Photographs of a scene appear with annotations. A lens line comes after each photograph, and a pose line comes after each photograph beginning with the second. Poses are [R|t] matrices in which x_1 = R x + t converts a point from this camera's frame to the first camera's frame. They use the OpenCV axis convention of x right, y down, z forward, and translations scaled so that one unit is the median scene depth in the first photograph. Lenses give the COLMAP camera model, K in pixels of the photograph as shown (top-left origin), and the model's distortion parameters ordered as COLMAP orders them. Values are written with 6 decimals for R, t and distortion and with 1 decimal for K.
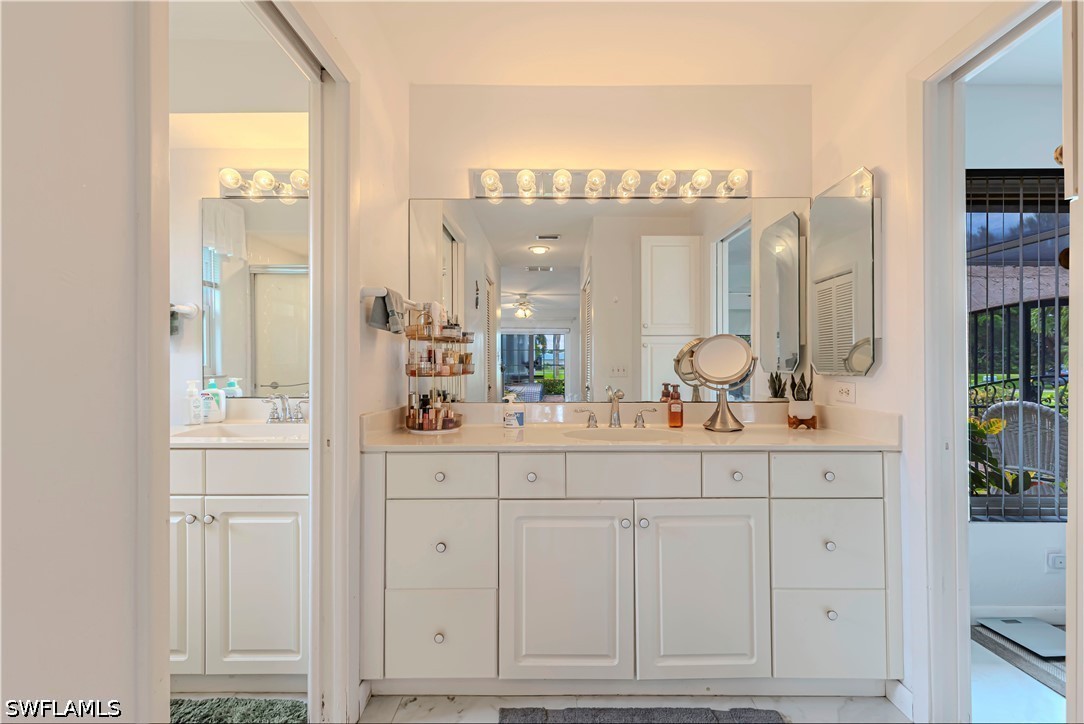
lens RADIAL K [[484.7, 0, 546.8], [0, 484.7, 363.5], [0, 0, 1]] dist [0.012510, -0.004308]
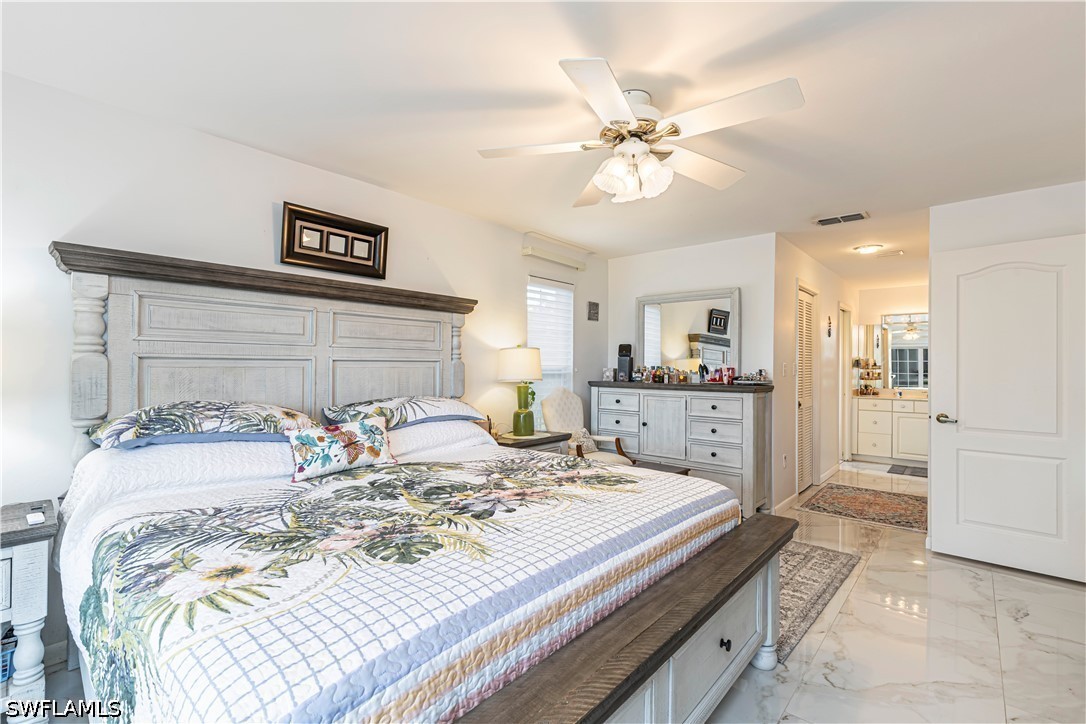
lens RADIAL K [[485.6, 0, 551.9], [0, 485.6, 361.2], [0, 0, 1]] dist [0.012510, -0.004308]
pose [[0.760851, 0.003148, -0.648919, 0.445849], [-0.008503, 0.999951, -0.005119, -0.102435], [0.648871, 0.009412, 0.760840, -4.647680]]
